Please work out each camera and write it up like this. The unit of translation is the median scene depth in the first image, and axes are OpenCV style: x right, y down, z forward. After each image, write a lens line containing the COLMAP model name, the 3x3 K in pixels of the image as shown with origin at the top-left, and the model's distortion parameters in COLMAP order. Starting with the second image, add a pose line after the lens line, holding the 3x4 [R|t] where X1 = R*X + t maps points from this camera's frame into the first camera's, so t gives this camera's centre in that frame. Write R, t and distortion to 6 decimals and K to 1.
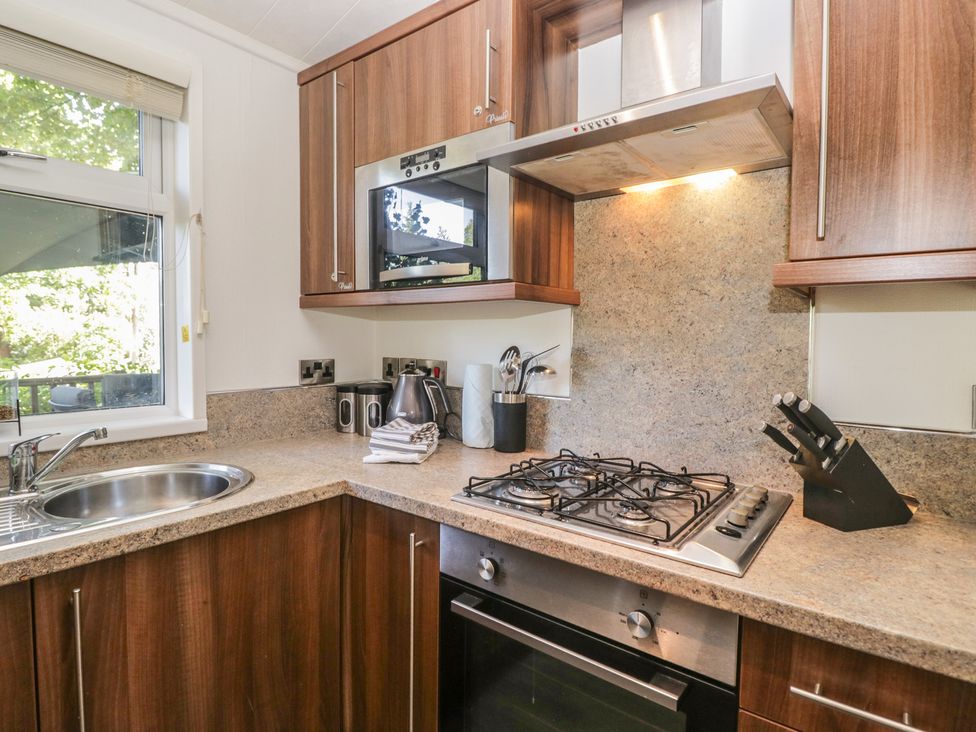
lens RADIAL K [[527.5, 0, 488.3], [0, 527.5, 360.0], [0, 0, 1]] dist [0.002026, -0.014632]
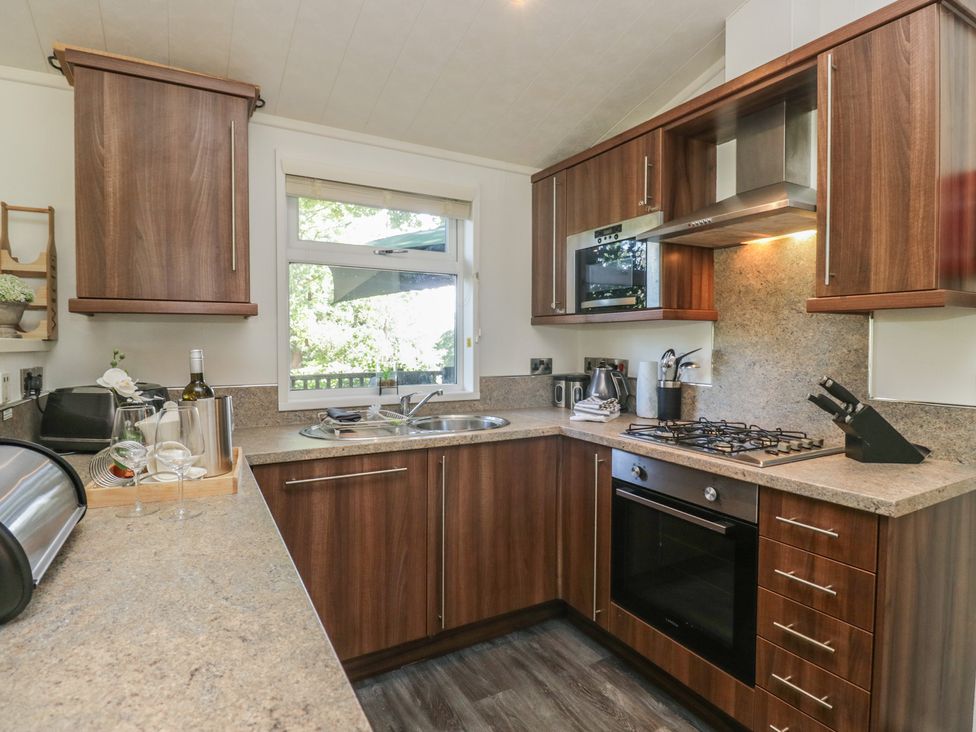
lens RADIAL K [[527.5, 0, 488.3], [0, 527.5, 360.0], [0, 0, 1]] dist [0.002026, -0.014632]
pose [[0.923418, 0.005244, -0.383760, 0.150610], [-0.009669, 0.999907, -0.009603, 0.025058], [0.383674, 0.012578, 0.923383, -0.590583]]
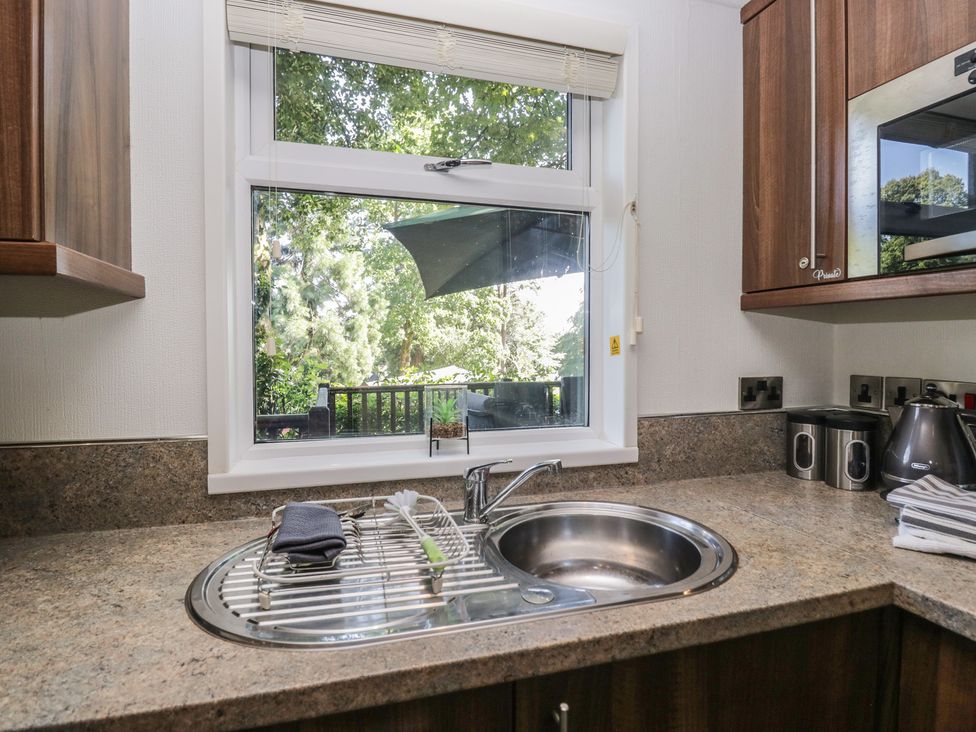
lens RADIAL K [[527.5, 0, 488.3], [0, 527.5, 360.0], [0, 0, 1]] dist [0.002026, -0.014632]
pose [[0.815668, 0.004211, -0.578506, -0.260183], [-0.014383, 0.999812, -0.013002, -0.012857], [0.578342, 0.018926, 0.815575, 0.195878]]
